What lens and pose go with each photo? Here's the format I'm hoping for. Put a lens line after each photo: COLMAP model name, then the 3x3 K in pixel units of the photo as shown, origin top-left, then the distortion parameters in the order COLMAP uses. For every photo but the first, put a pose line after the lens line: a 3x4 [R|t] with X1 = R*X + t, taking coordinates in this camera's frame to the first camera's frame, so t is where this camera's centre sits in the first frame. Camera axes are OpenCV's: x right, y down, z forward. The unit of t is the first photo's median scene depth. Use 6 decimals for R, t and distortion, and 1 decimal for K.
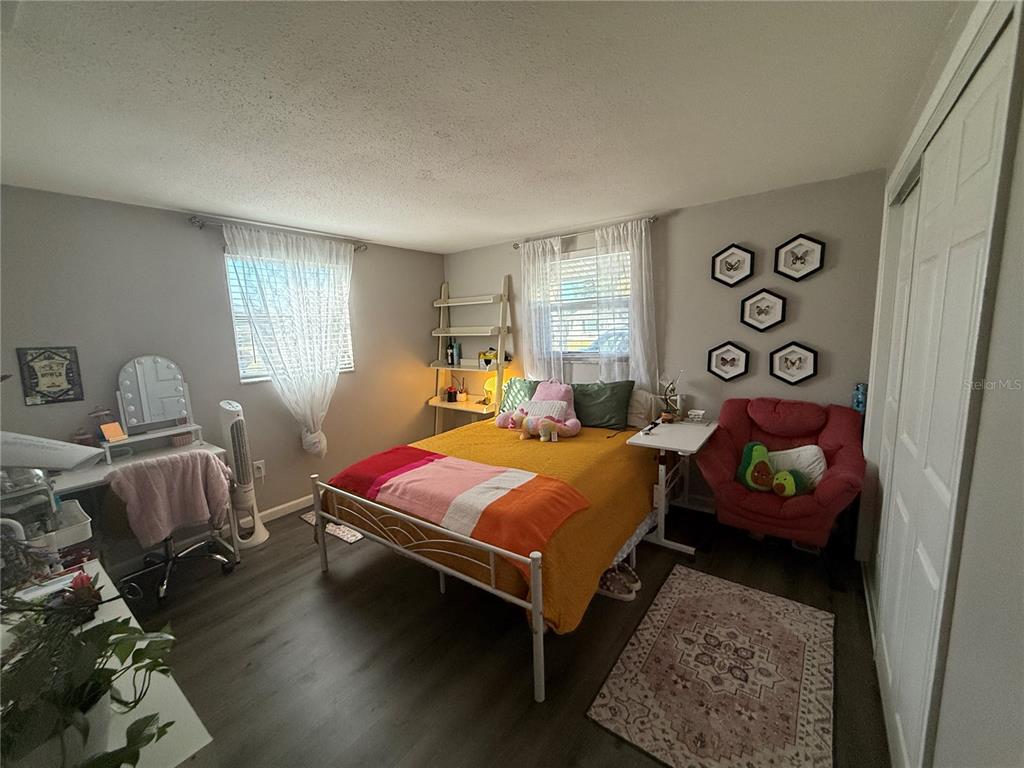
lens RADIAL K [[407.1, 0, 508.5], [0, 407.1, 382.6], [0, 0, 1]] dist [0.010013, 0.000097]
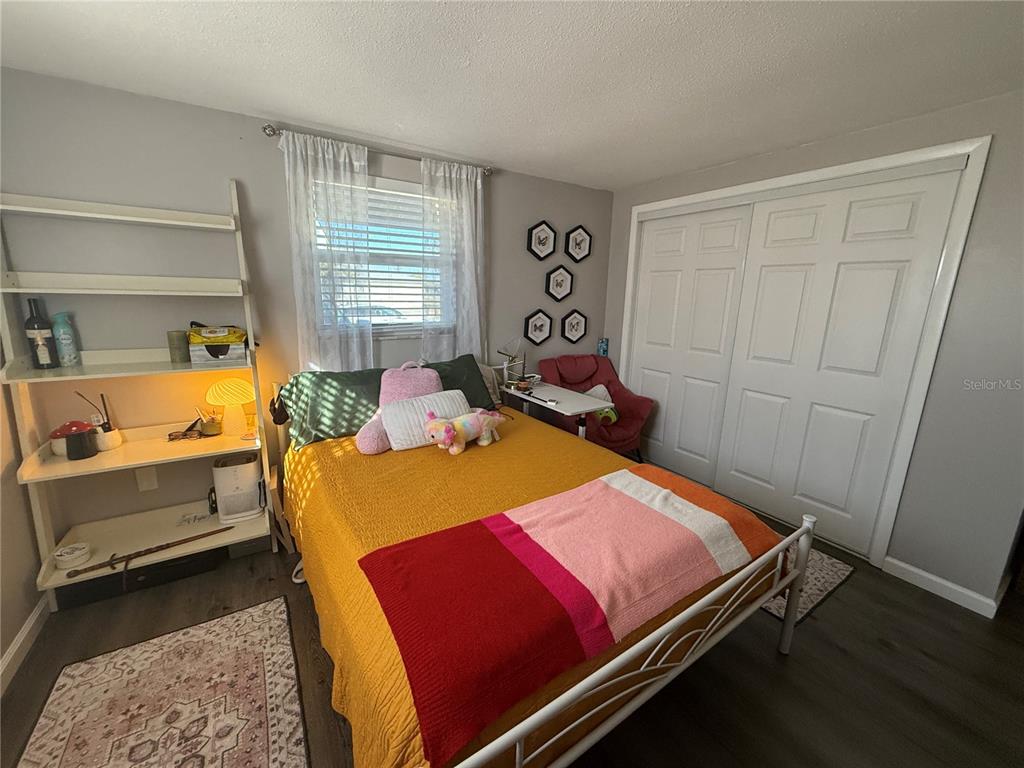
lens RADIAL K [[407.1, 0, 509.2], [0, 407.1, 382.0], [0, 0, 1]] dist [0.010013, 0.000097]
pose [[0.345930, -0.163069, 0.923981, -0.512916], [0.096348, 0.985749, 0.137898, -0.060953], [-0.933300, 0.041321, 0.356711, 0.627388]]
